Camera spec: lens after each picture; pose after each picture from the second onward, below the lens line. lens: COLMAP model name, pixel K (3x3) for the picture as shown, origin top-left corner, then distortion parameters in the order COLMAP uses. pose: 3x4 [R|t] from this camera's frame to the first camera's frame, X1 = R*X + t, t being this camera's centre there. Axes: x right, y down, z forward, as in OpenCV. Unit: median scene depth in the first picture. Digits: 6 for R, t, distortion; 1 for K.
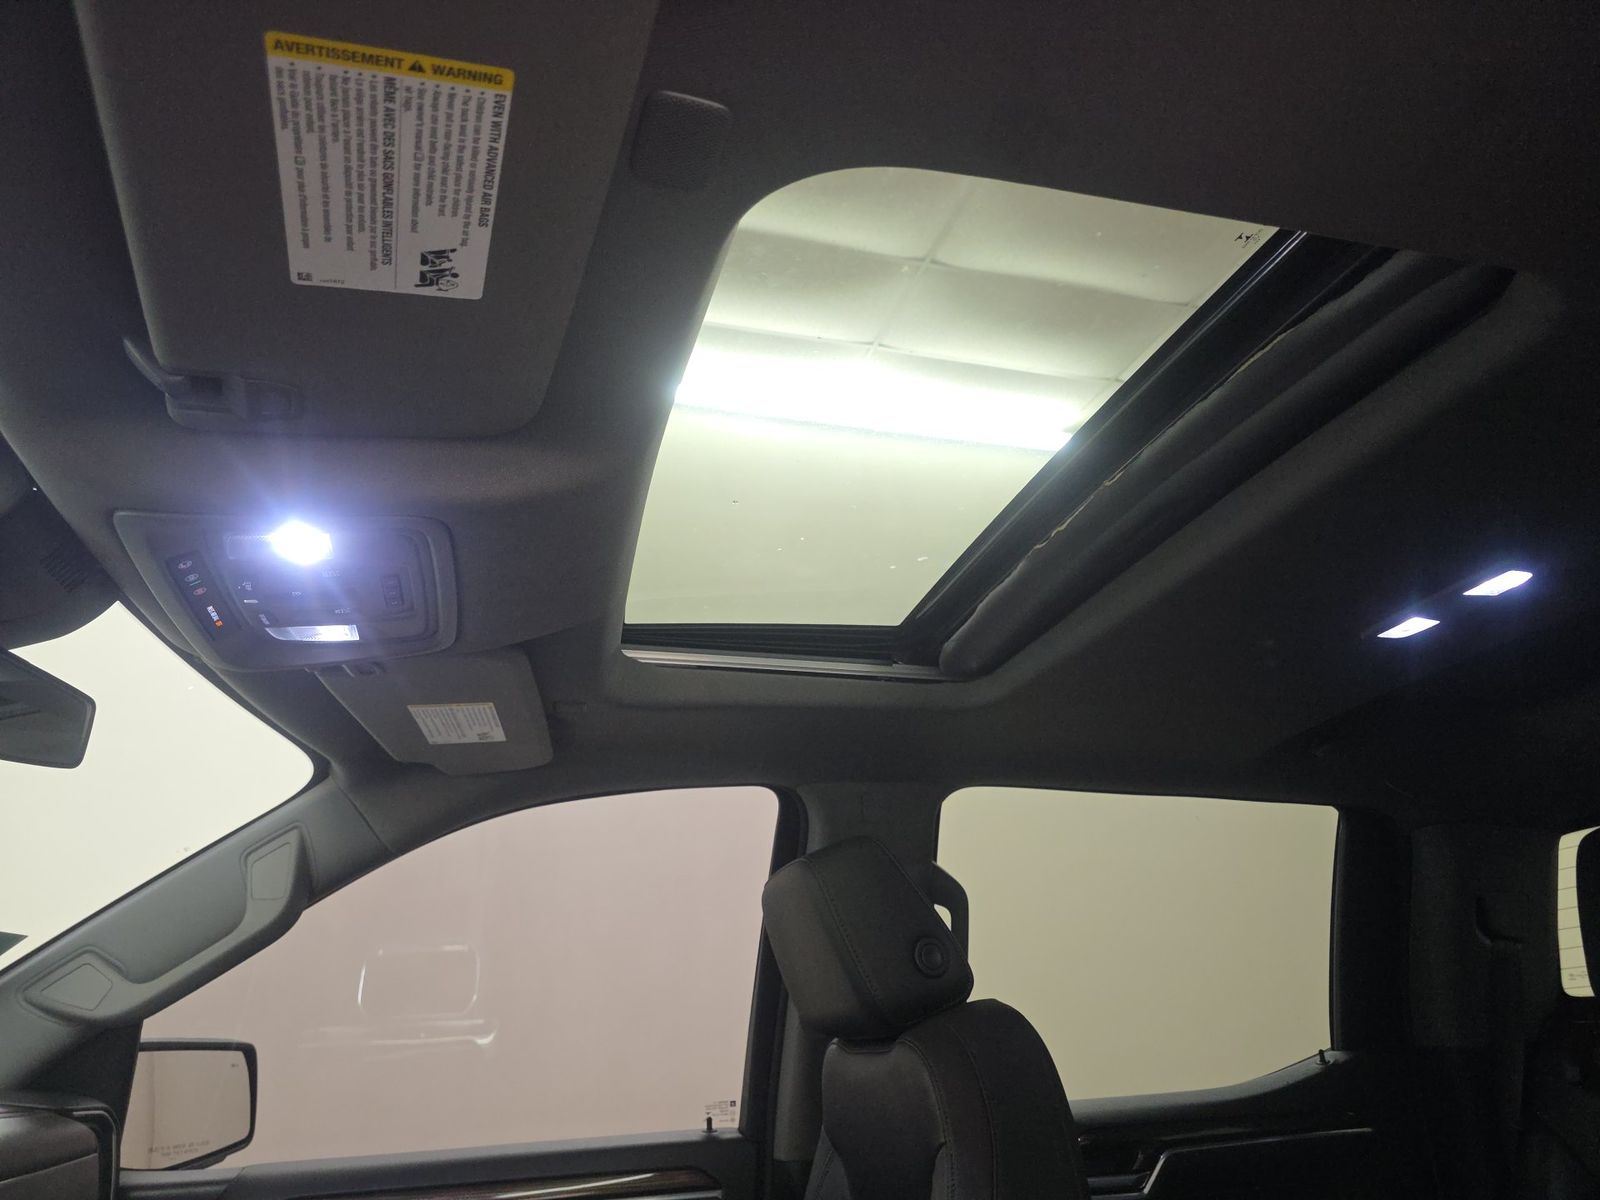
lens RADIAL K [[1048.1, 0, 812.5], [0, 1048.1, 610.9], [0, 0, 1]] dist [0.036791, -0.038009]
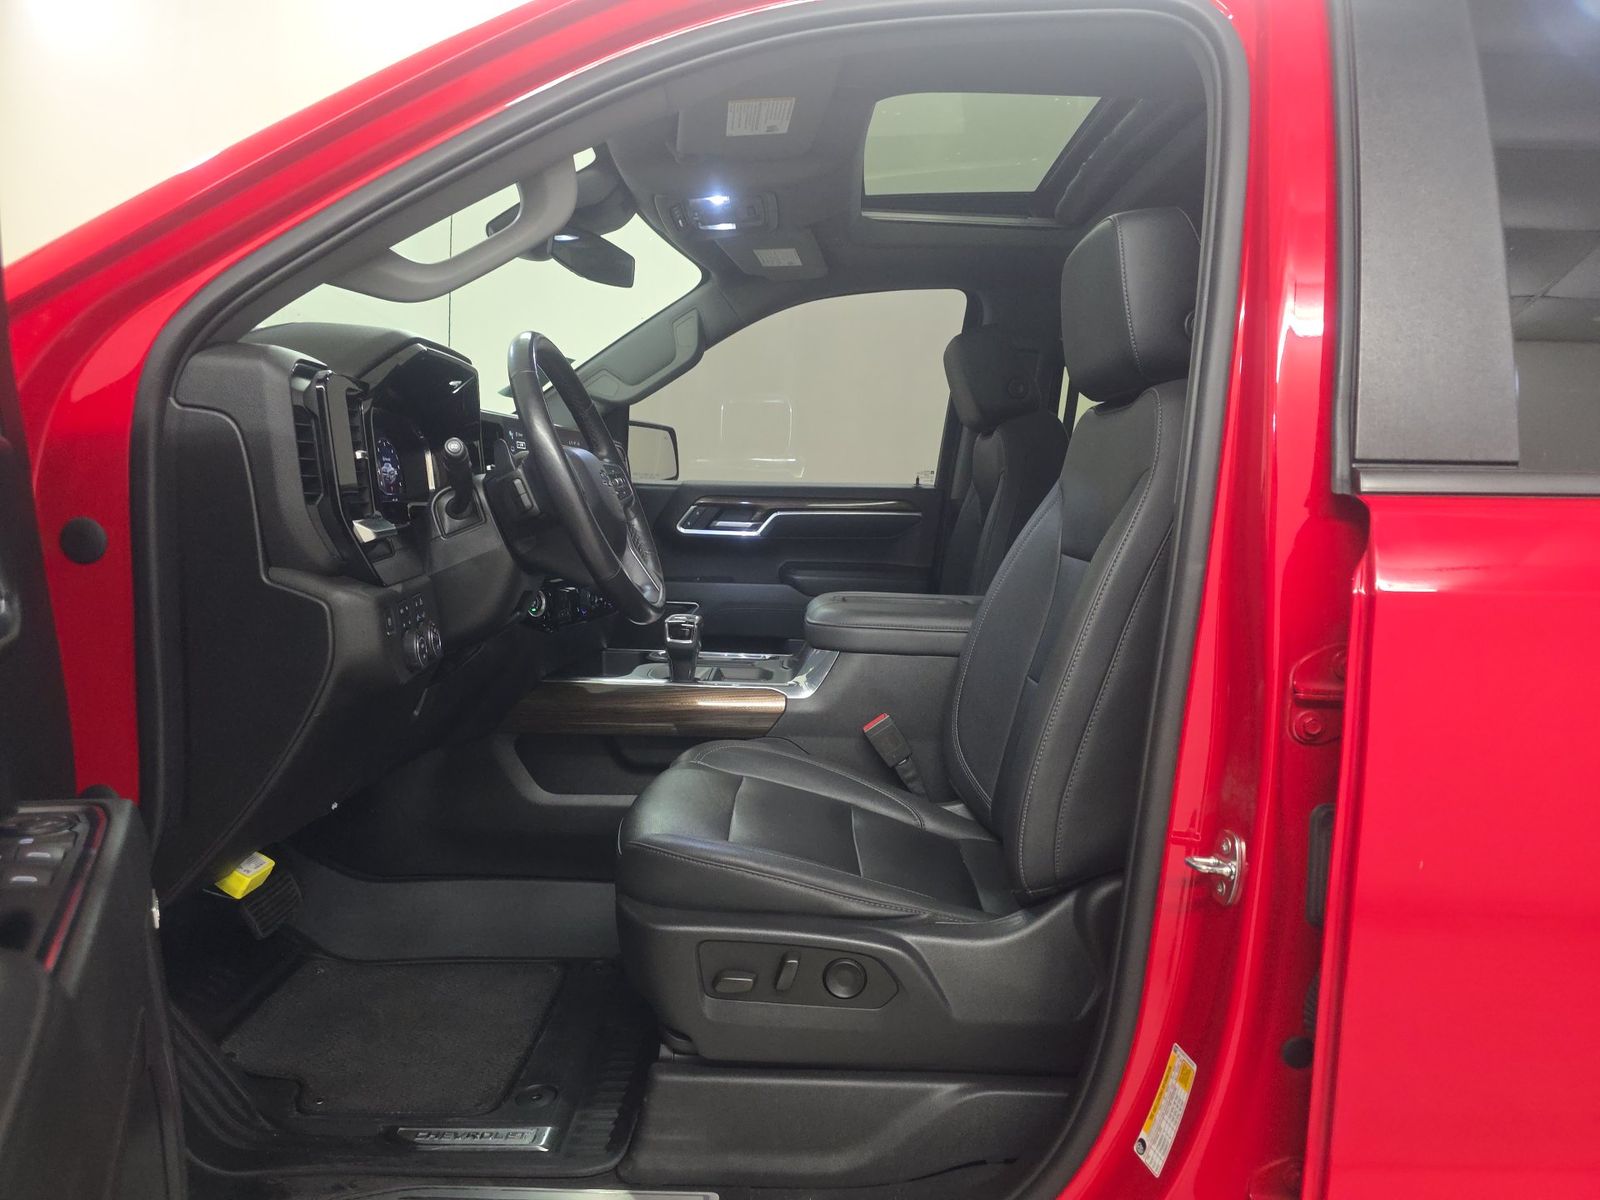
lens RADIAL K [[1048.1, 0, 799.8], [0, 1048.1, 609.4], [0, 0, 1]] dist [0.036791, -0.038009]
pose [[0.958807, 0.105382, -0.263786, 0.233151], [0.032972, 0.881071, 0.471833, -0.197772], [0.282137, -0.461095, 0.841303, -0.760338]]
